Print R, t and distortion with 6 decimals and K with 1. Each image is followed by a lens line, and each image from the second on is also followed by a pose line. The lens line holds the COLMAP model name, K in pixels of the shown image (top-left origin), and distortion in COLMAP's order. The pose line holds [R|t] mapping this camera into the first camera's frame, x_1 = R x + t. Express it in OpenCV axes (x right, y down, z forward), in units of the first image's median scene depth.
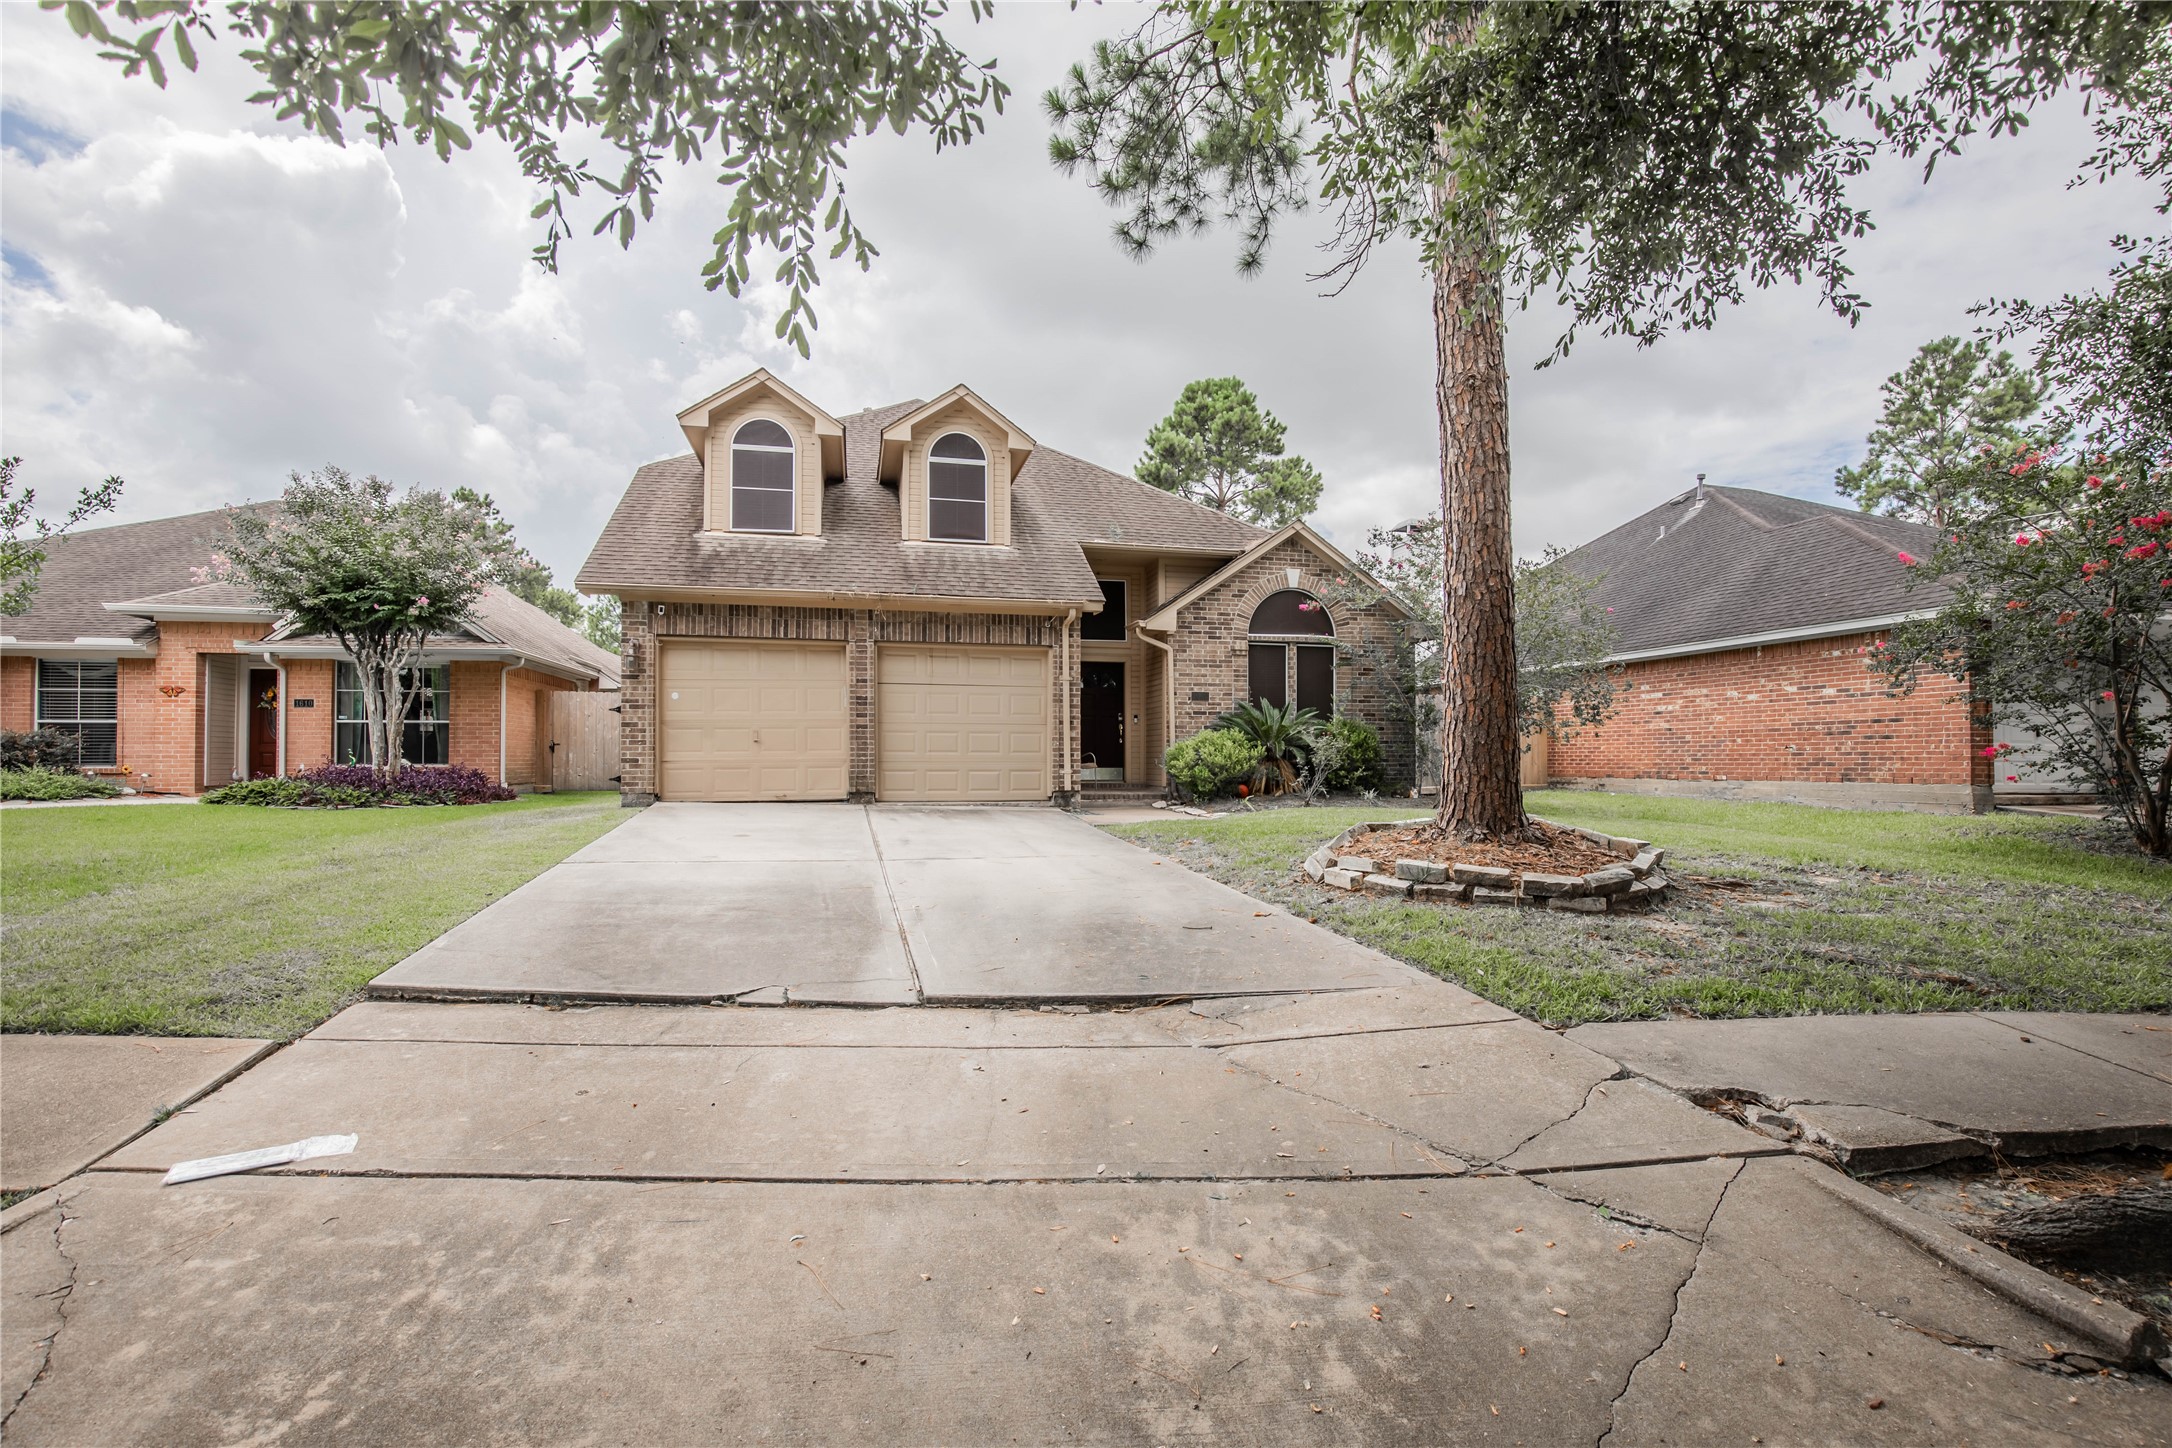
lens RADIAL K [[1002.8, 0, 1090.1], [0, 1002.8, 725.3], [0, 0, 1]] dist [-0.033436, 0.006147]
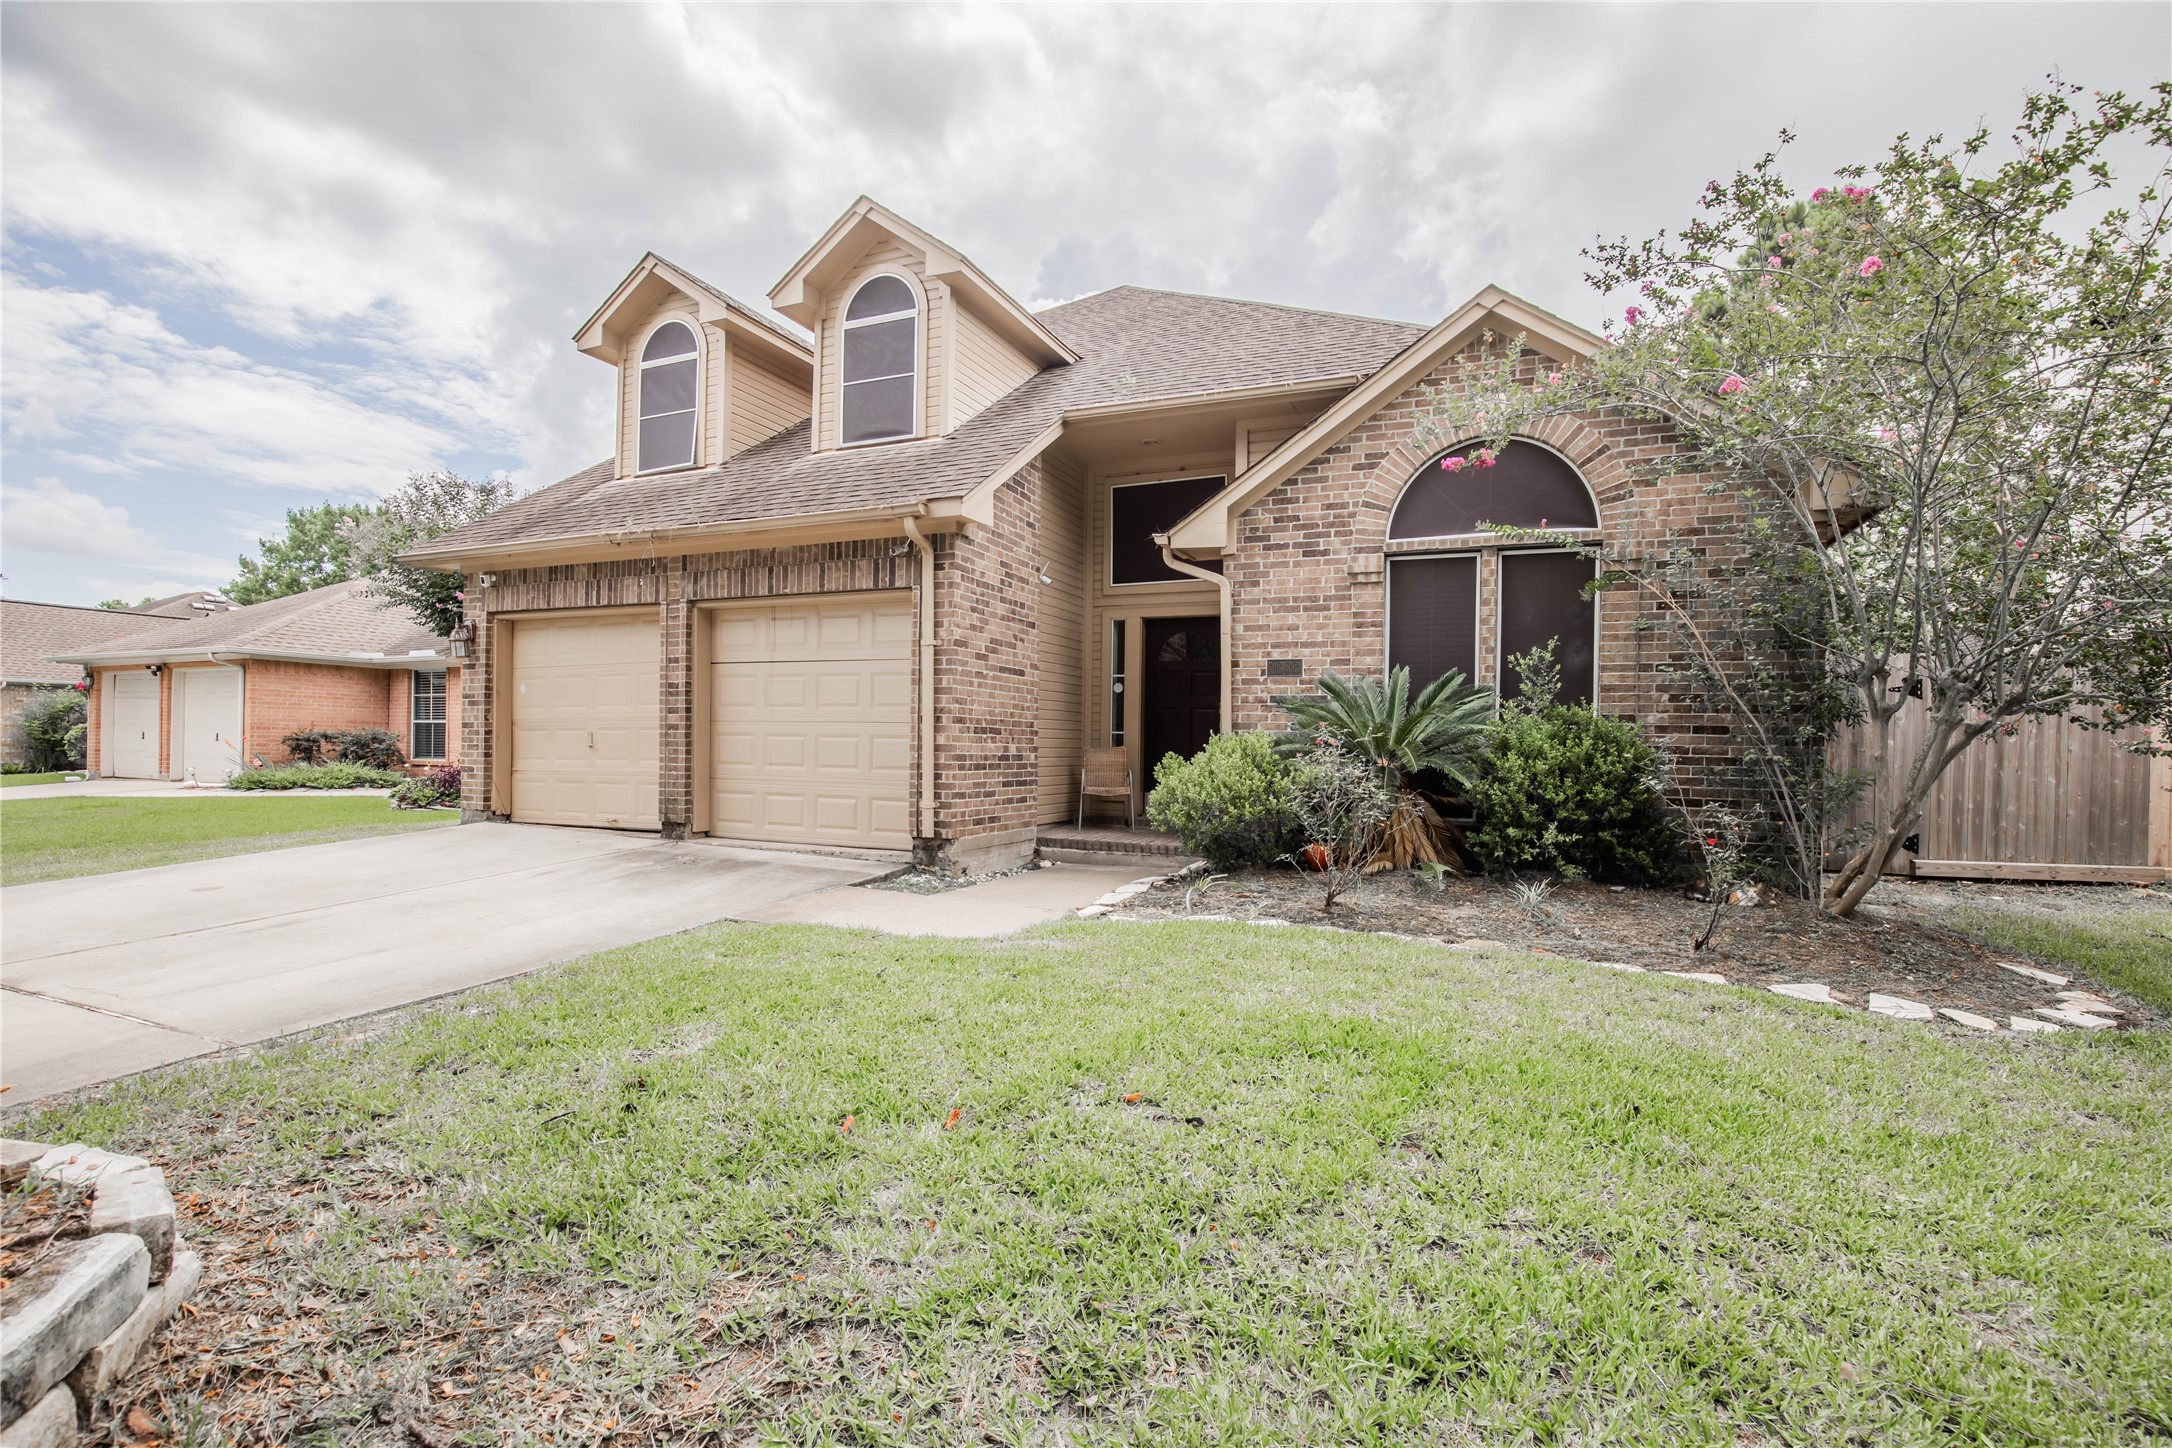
lens RADIAL K [[1002.8, 0, 1081.7], [0, 1002.8, 735.3], [0, 0, 1]] dist [-0.033436, 0.006147]
pose [[0.805250, 0.004418, -0.592918, 0.335119], [0.003849, 0.999912, 0.012678, -0.000453], [0.592922, -0.012491, 0.805163, 0.513764]]
